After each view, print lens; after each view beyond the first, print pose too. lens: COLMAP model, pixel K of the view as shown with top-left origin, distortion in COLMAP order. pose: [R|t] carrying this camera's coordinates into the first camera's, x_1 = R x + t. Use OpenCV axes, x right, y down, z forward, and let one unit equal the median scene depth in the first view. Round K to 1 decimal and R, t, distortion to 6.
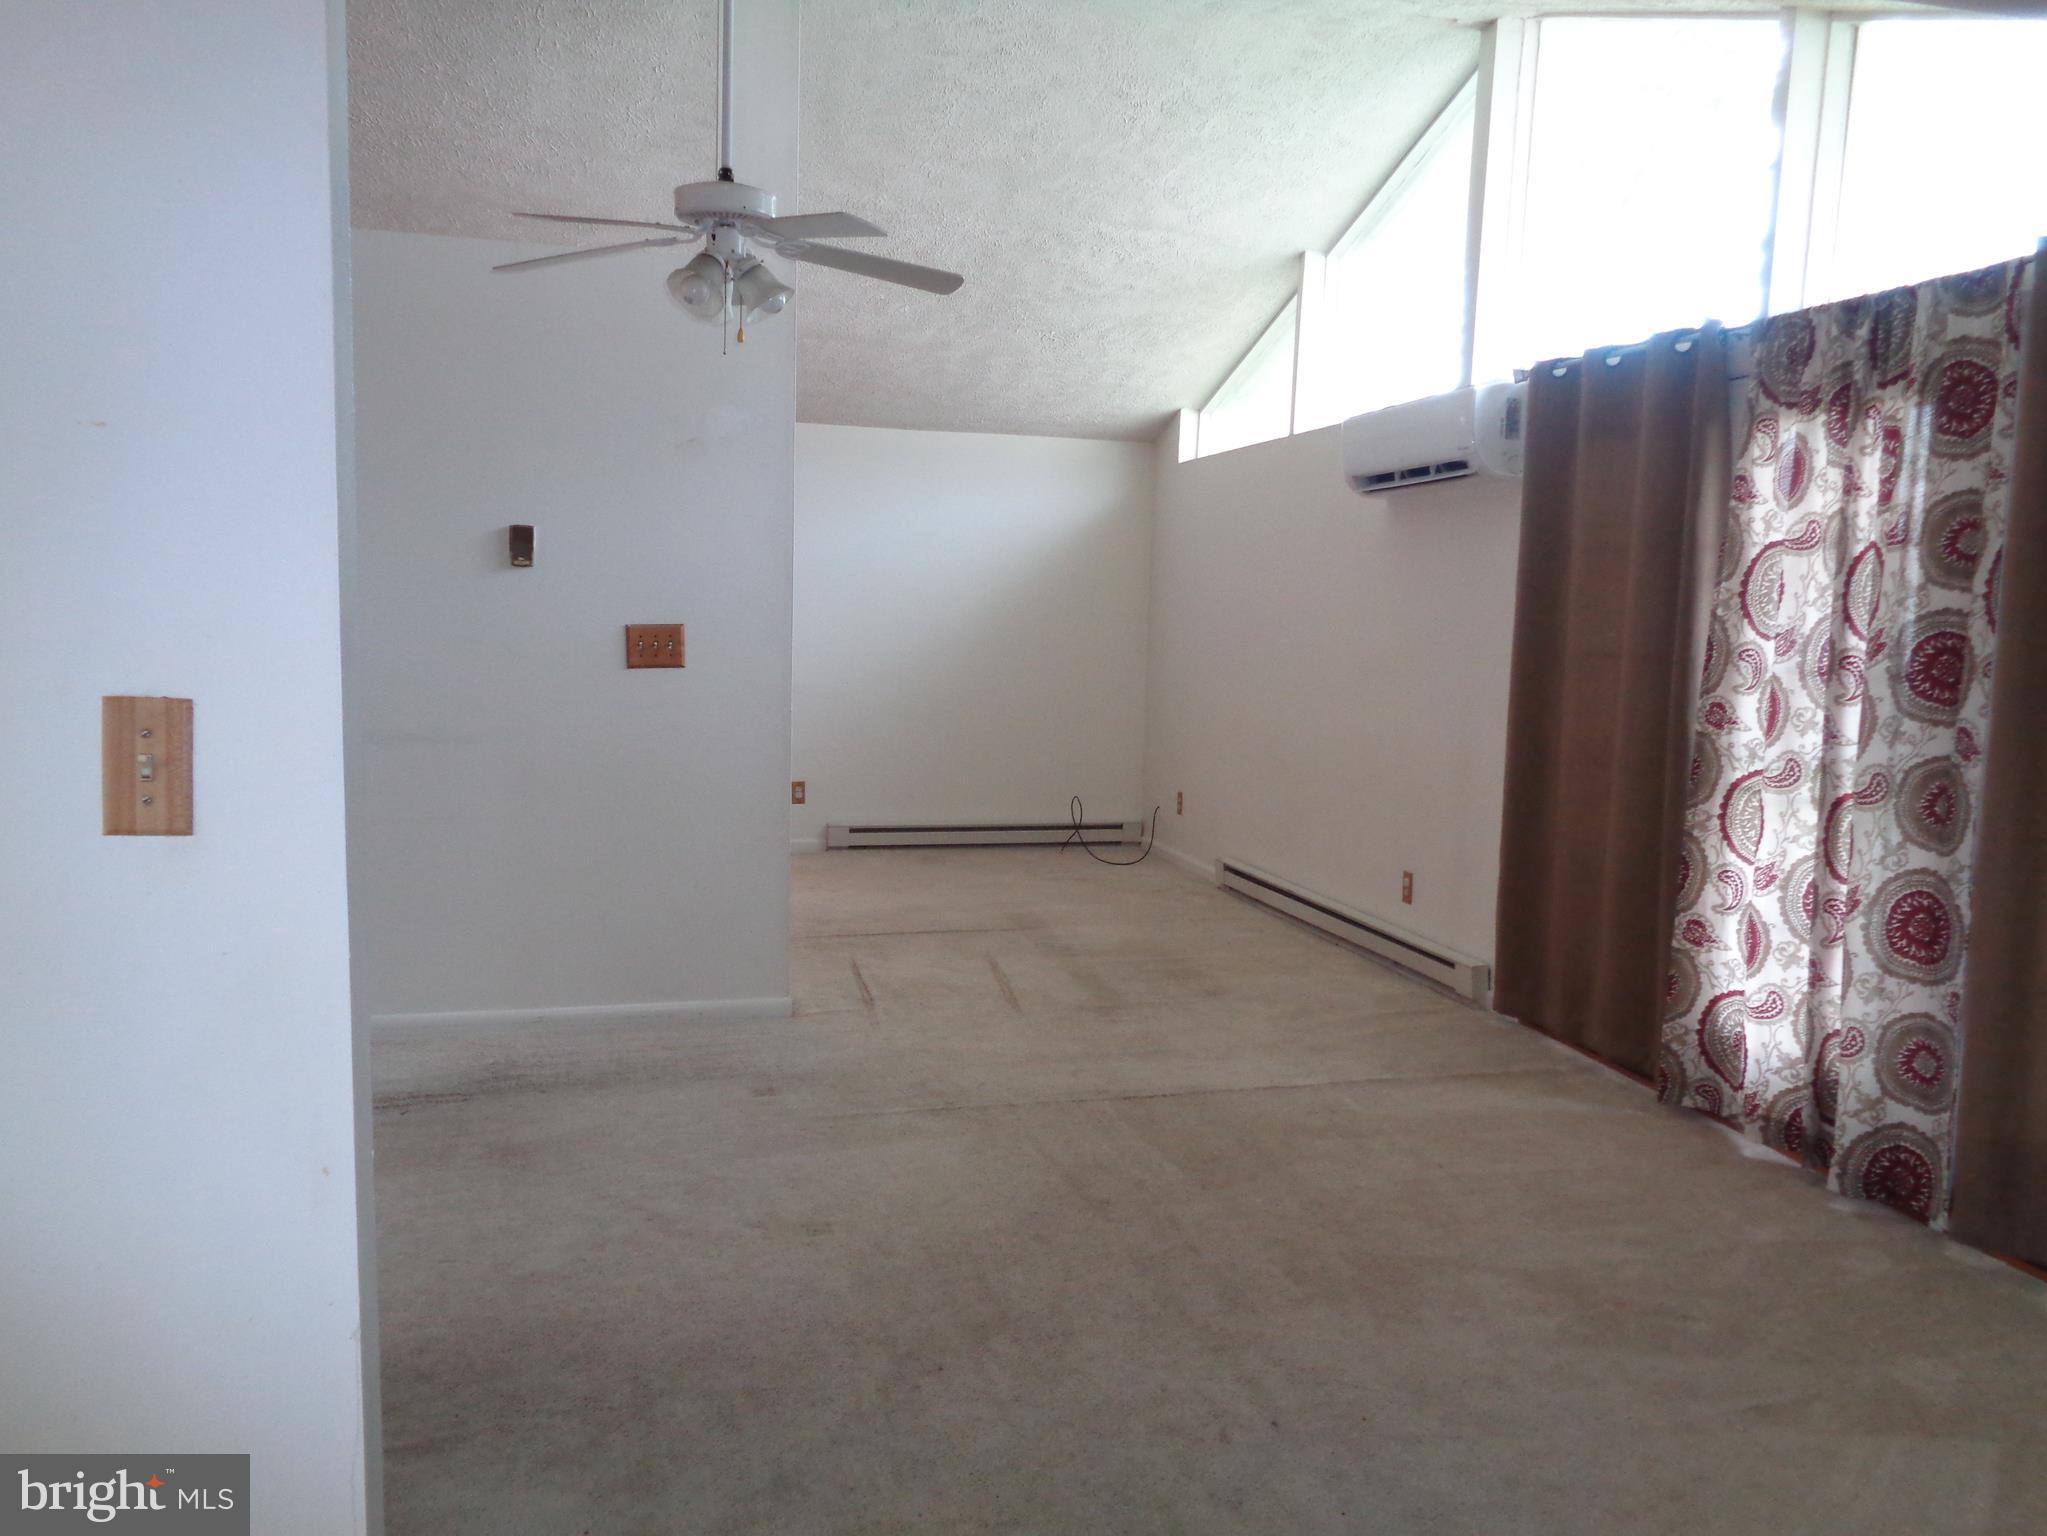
lens RADIAL K [[1555.8, 0, 1043.7], [0, 1555.8, 765.9], [0, 0, 1]] dist [0.012462, 0.005113]
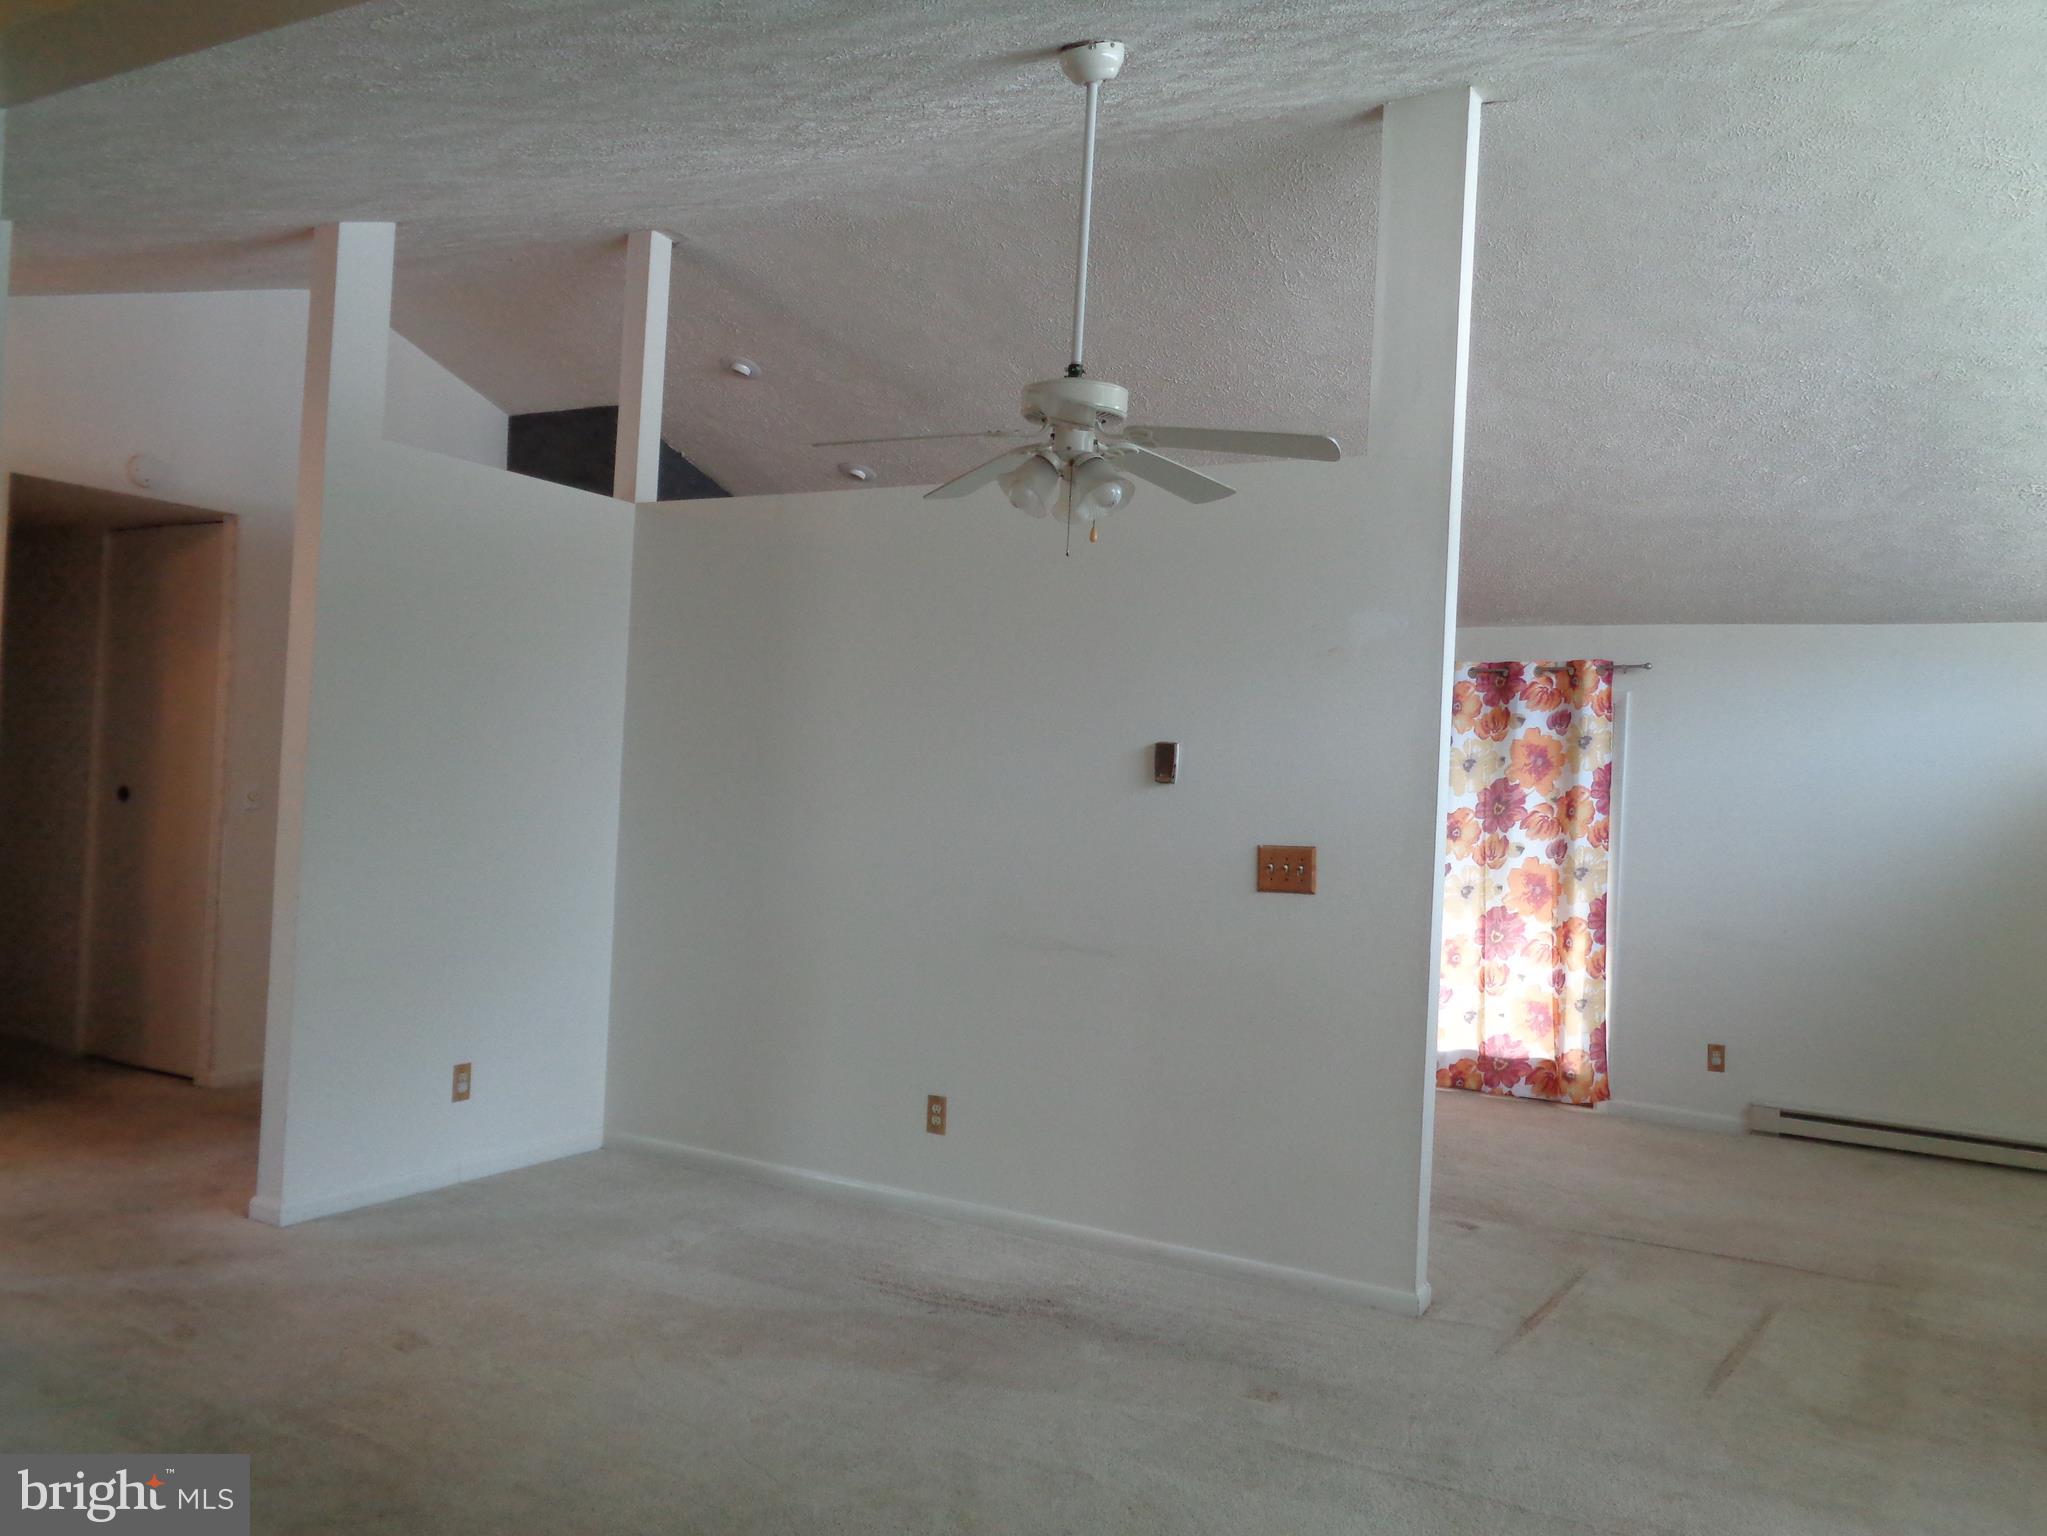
lens RADIAL K [[1555.8, 0, 1034.7], [0, 1555.8, 770.4], [0, 0, 1]] dist [0.012462, 0.005113]
pose [[0.716432, 0.003832, -0.697646, 0.288348], [-0.100746, 0.990072, -0.098021, -0.029183], [0.690345, 0.140510, 0.709705, 0.229037]]
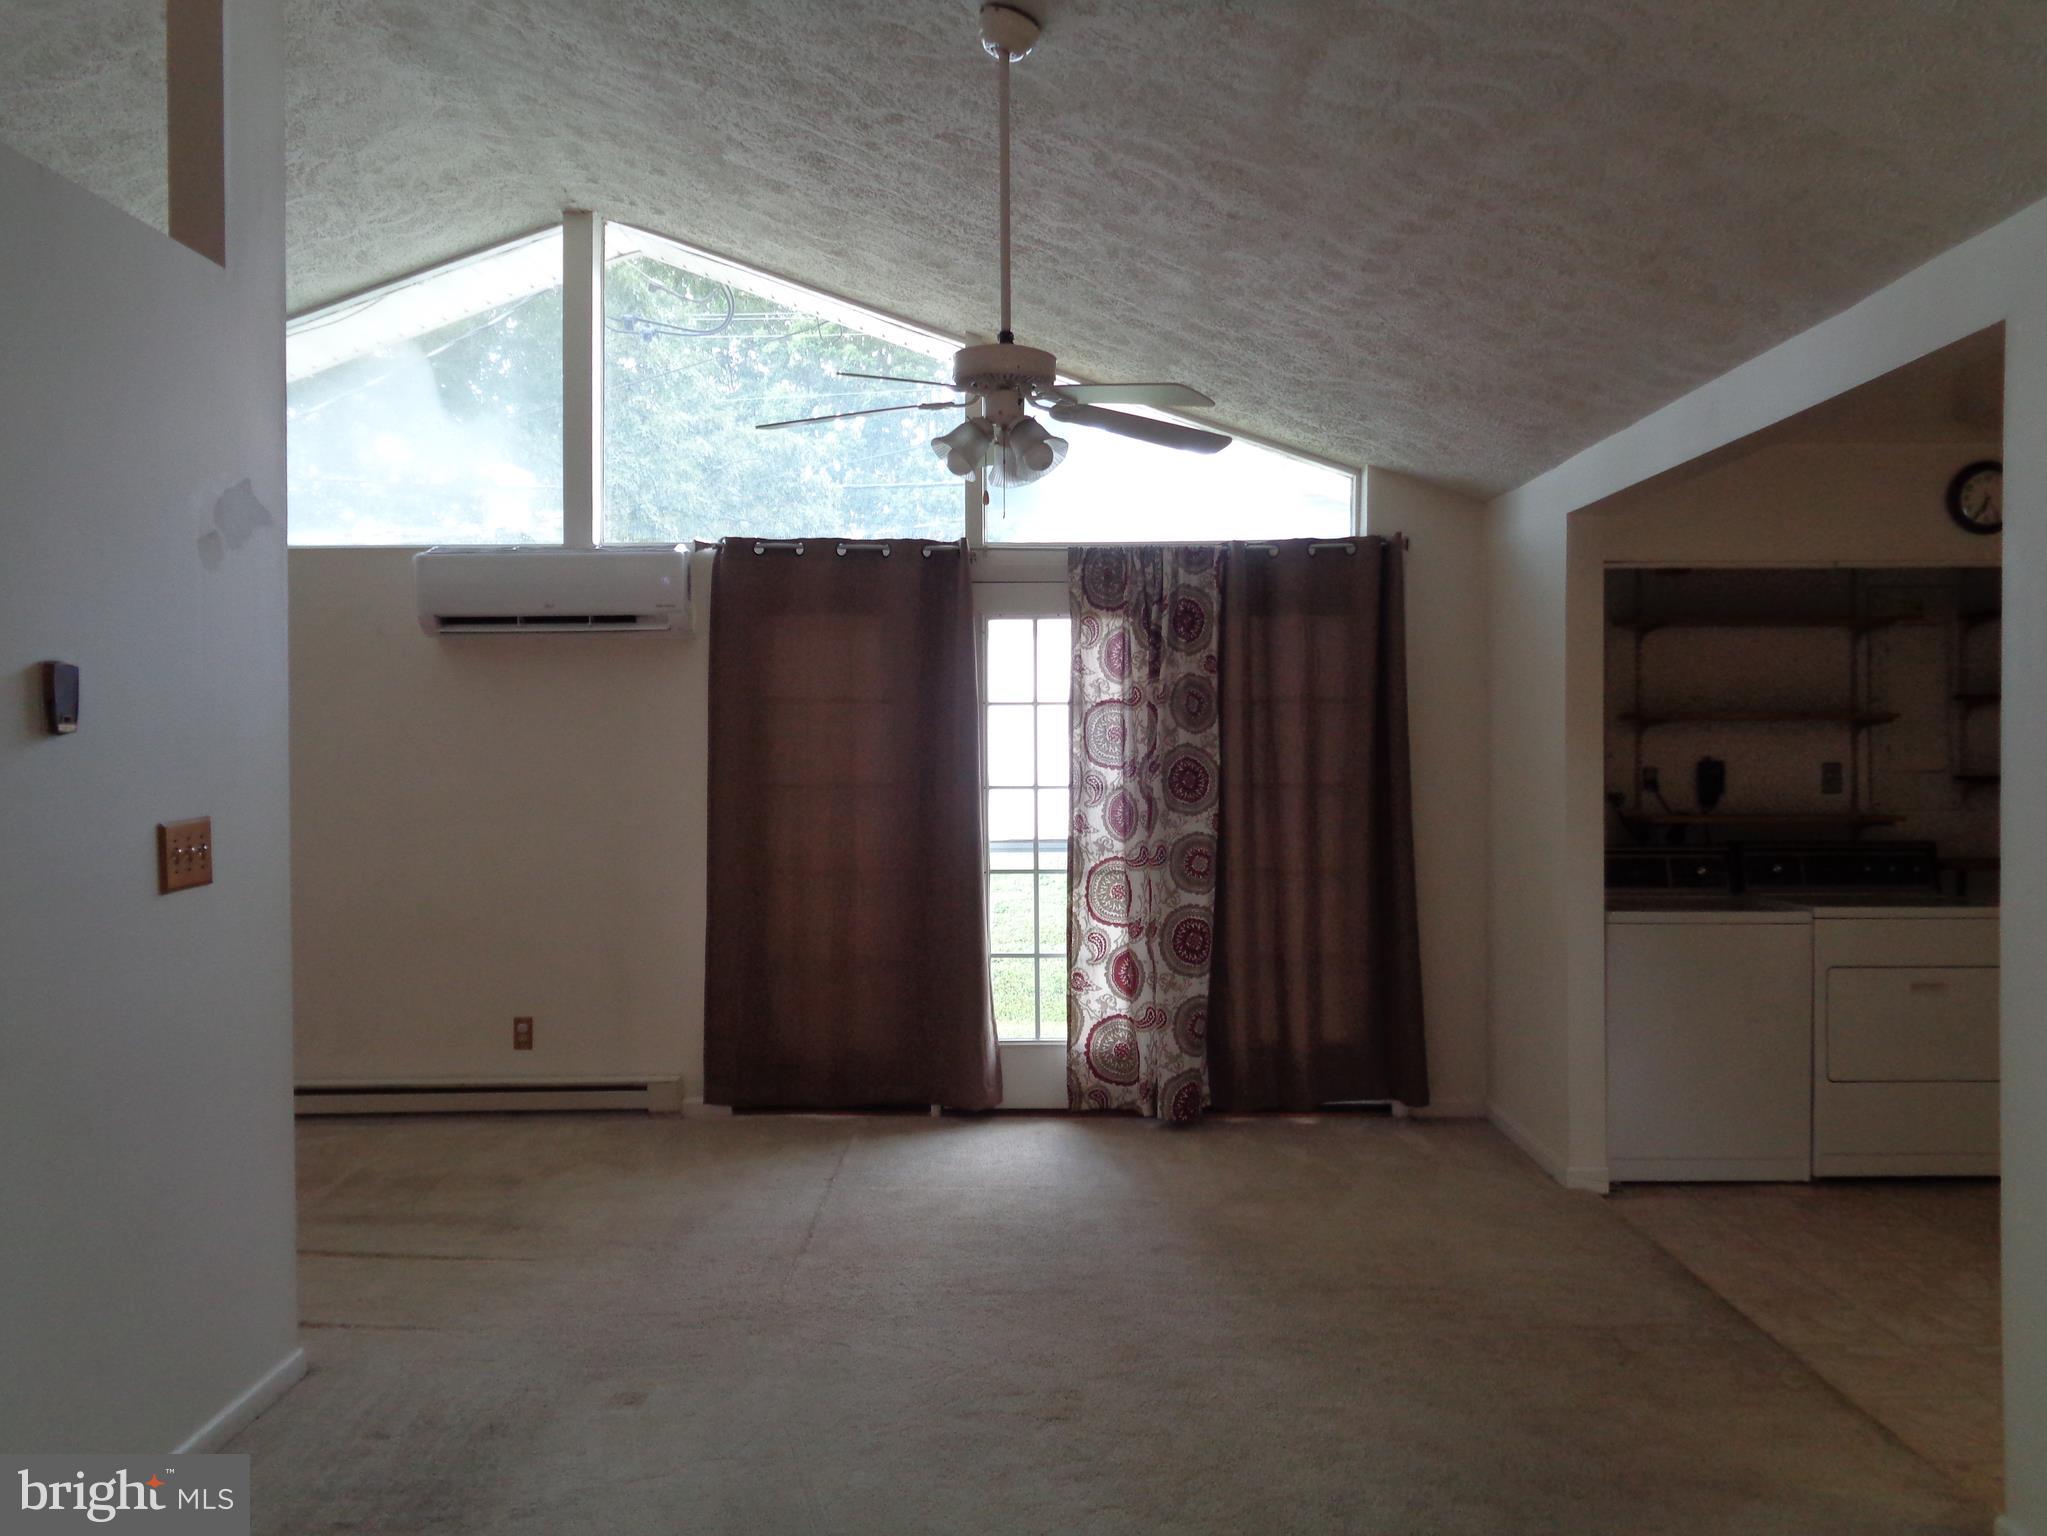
lens RADIAL K [[1555.8, 0, 1034.0], [0, 1555.8, 768.7], [0, 0, 1]] dist [0.012462, 0.005113]
pose [[0.292372, -0.045200, 0.955236, -0.746639], [0.108931, 0.993955, 0.013691, -0.081842], [-0.950080, 0.100051, 0.295529, 0.480098]]
